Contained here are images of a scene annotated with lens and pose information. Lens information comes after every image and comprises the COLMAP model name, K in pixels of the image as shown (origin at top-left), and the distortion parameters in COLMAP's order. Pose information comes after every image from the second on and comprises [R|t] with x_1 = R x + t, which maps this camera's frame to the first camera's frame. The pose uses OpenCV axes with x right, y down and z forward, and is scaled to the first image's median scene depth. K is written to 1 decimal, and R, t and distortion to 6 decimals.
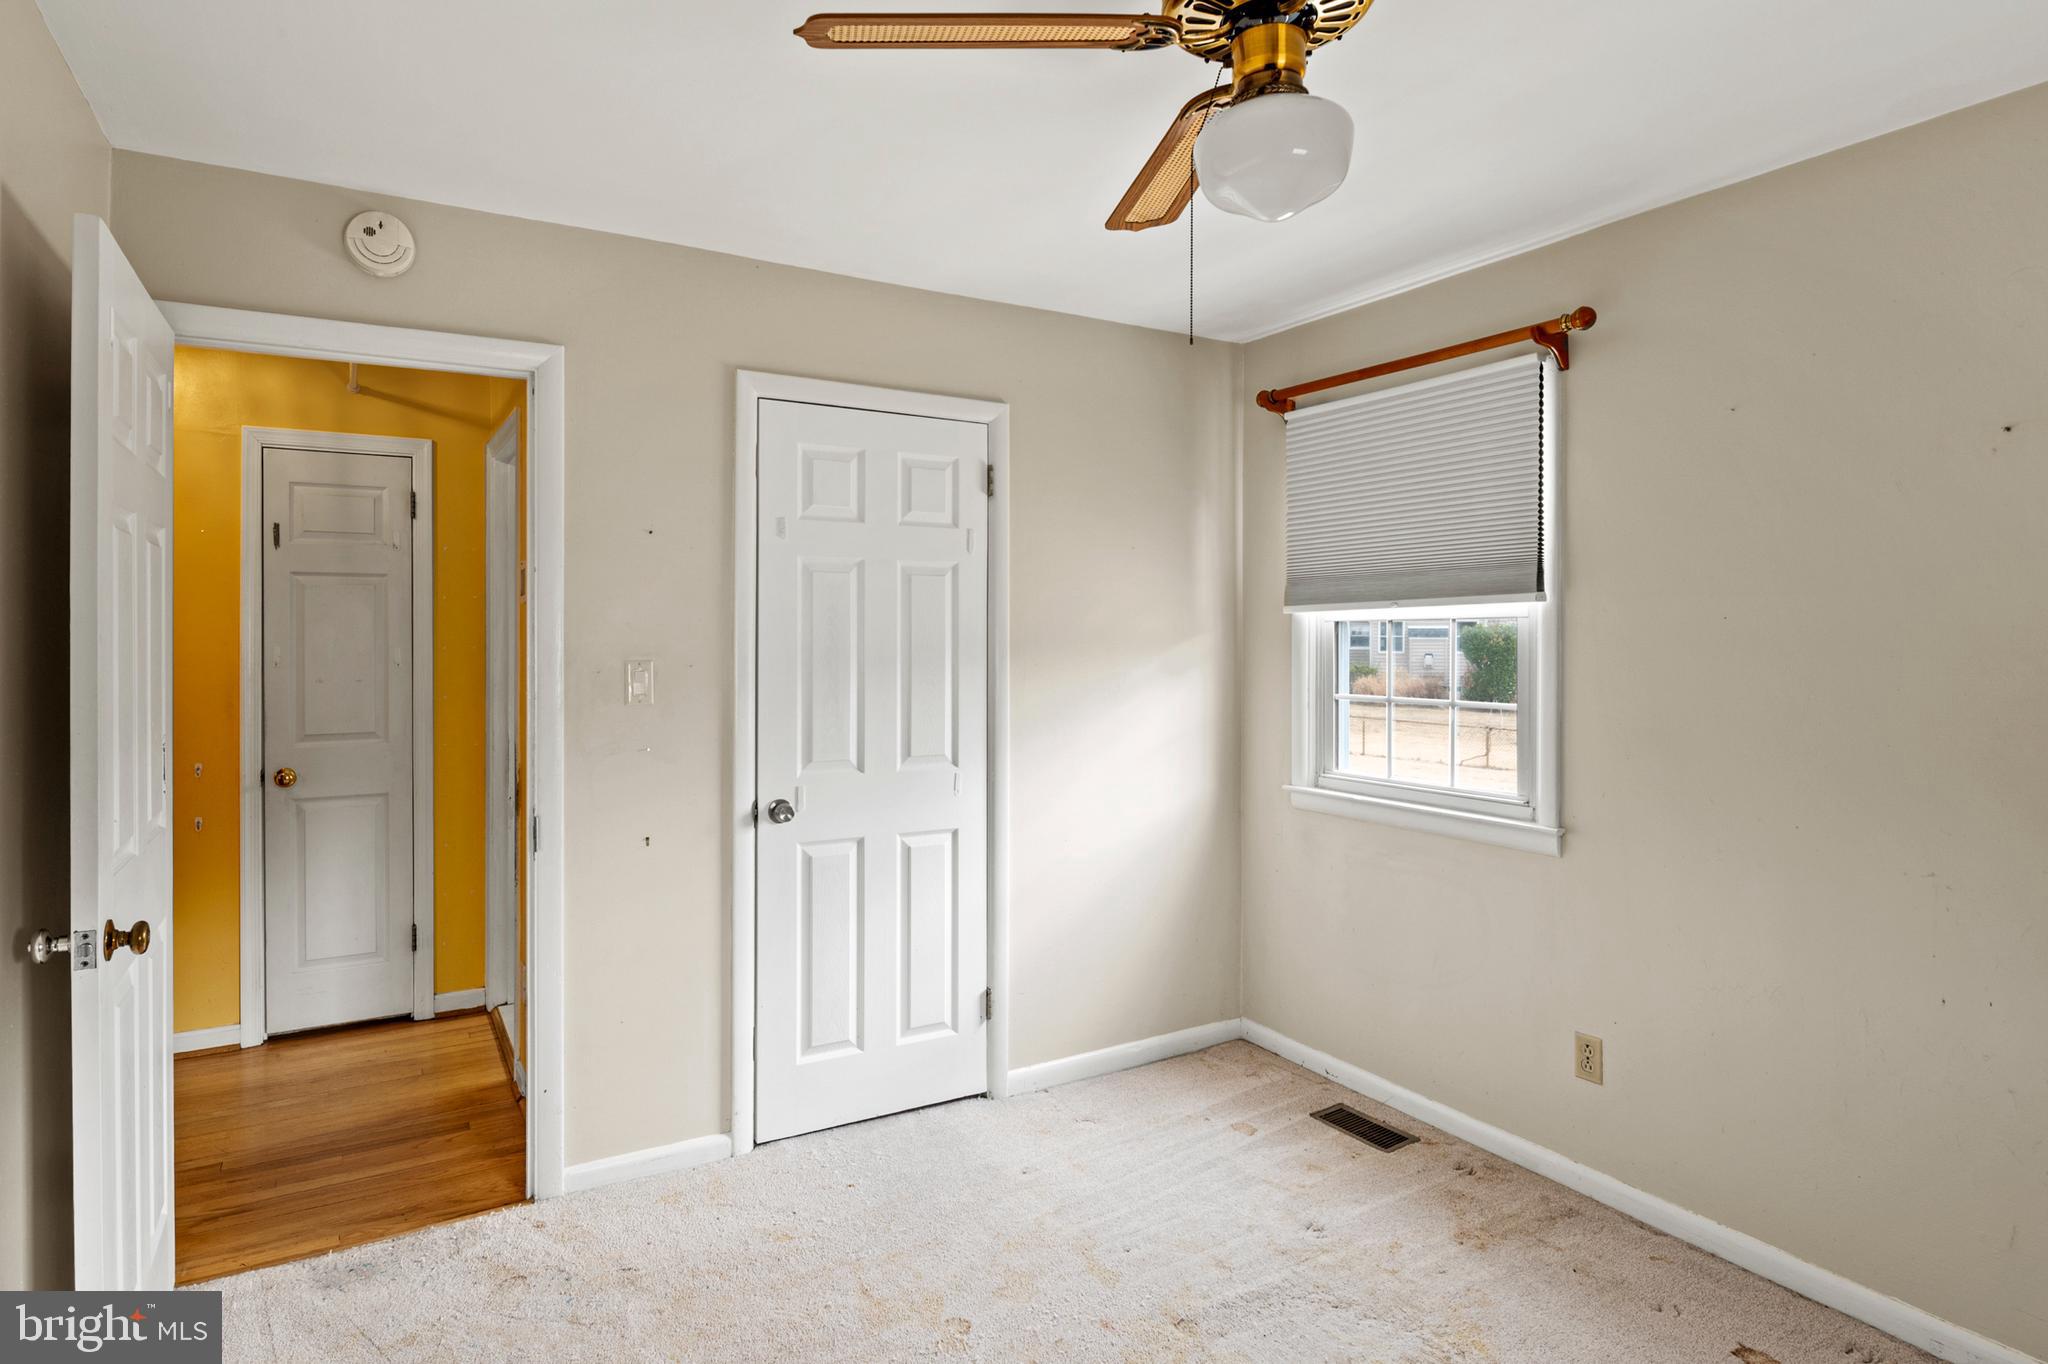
lens RADIAL K [[1127.0, 0, 1014.9], [0, 1127.0, 640.1], [0, 0, 1]] dist [0.000058, -0.003008]
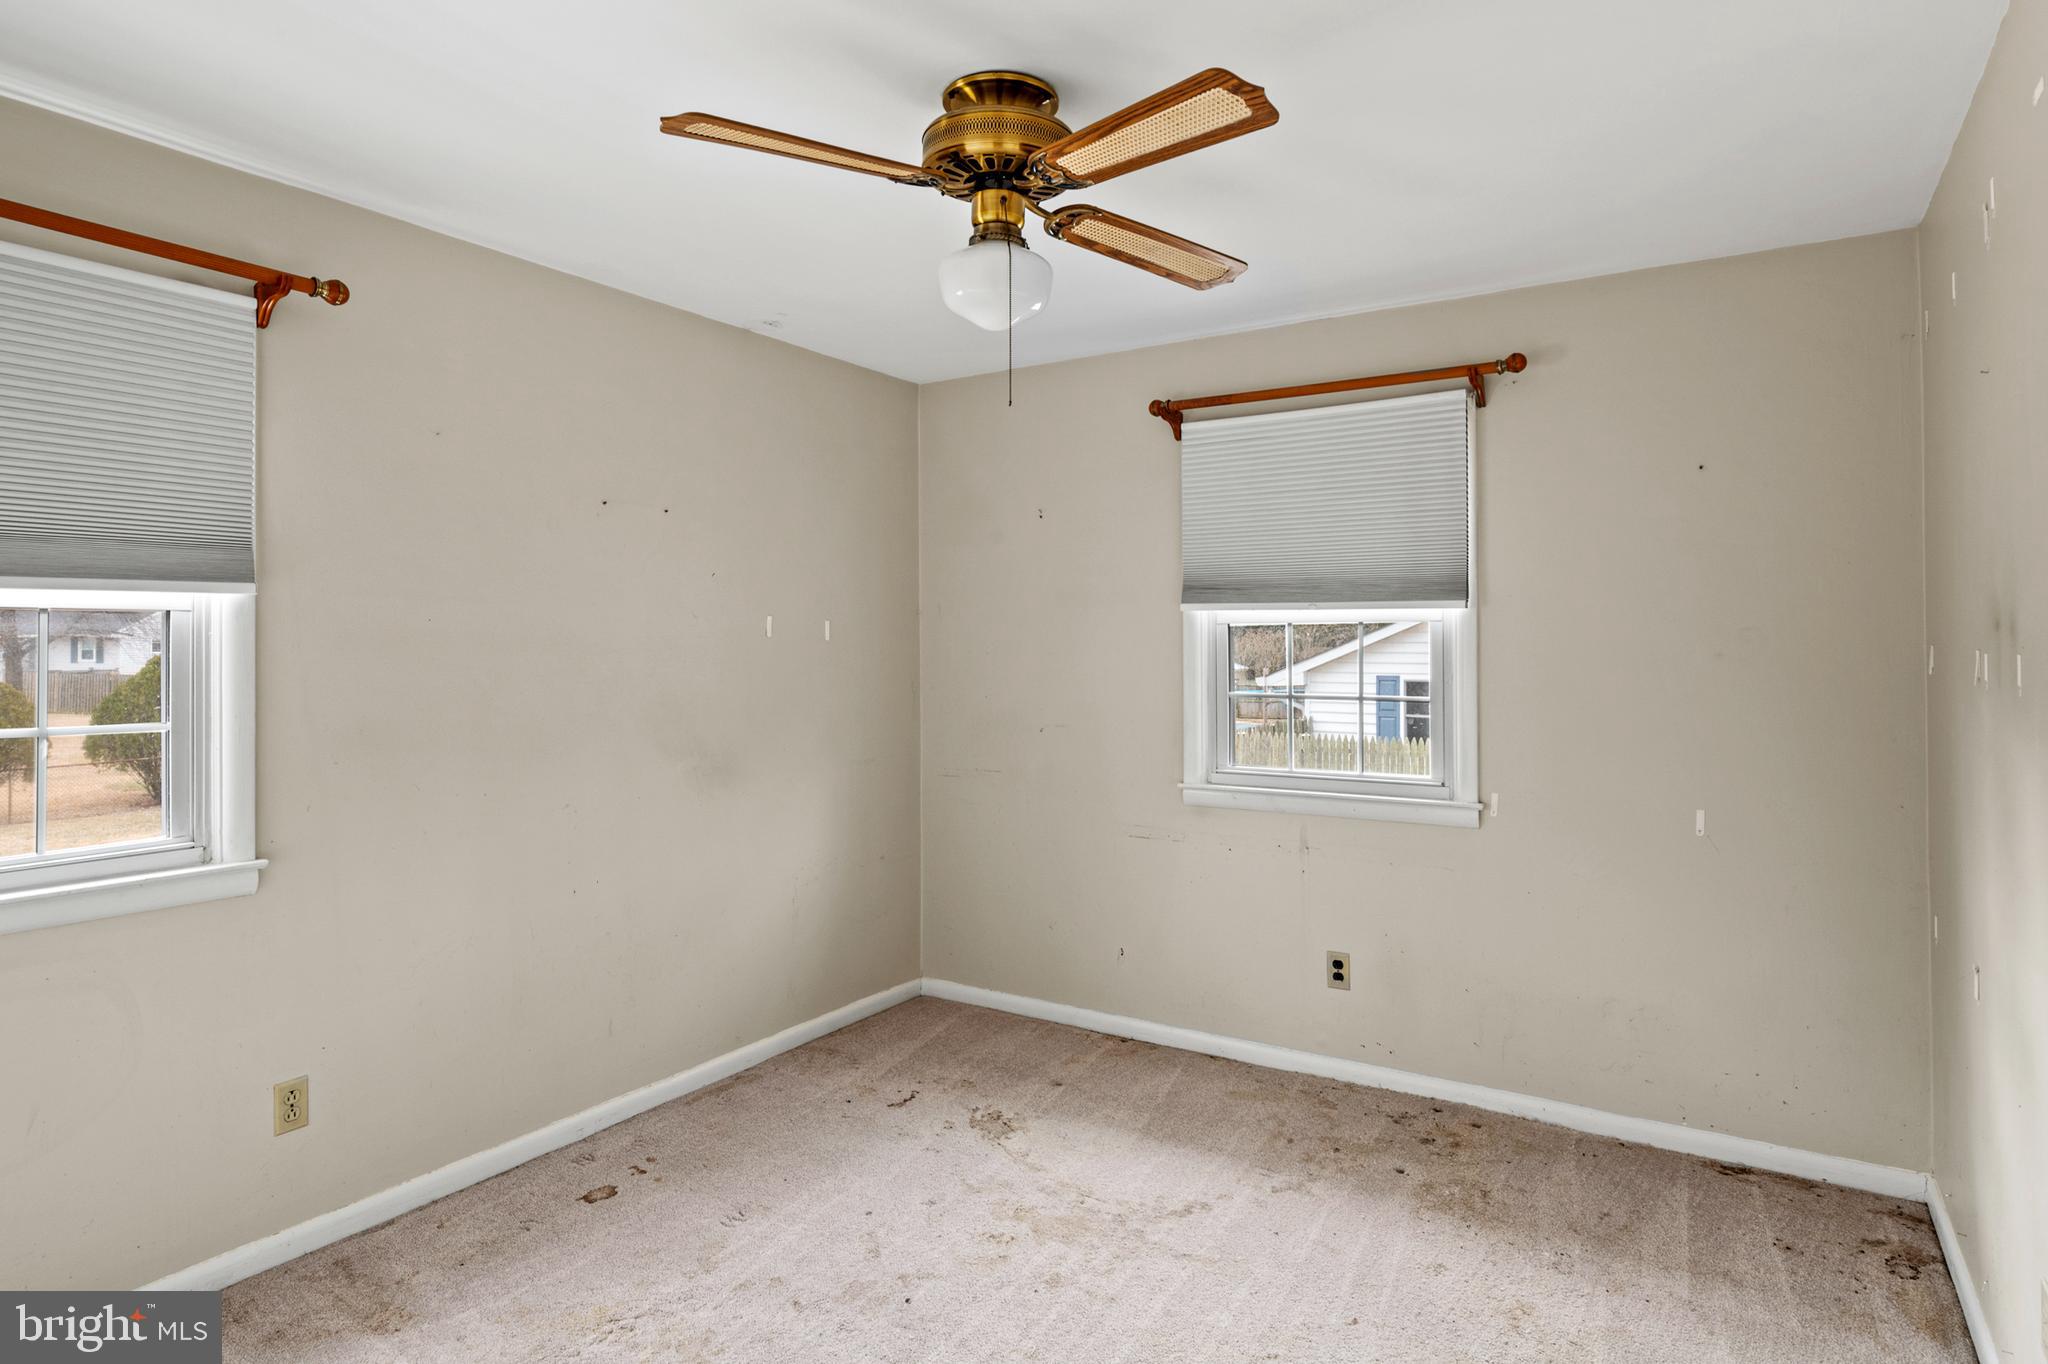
lens RADIAL K [[1127.0, 0, 1014.9], [0, 1127.0, 640.1], [0, 0, 1]] dist [0.000058, -0.003008]
pose [[-0.450591, 0.007201, 0.892701, -0.554817], [0.006552, 0.999967, -0.004759, 0.008207], [-0.892706, 0.003704, -0.450624, 0.888322]]
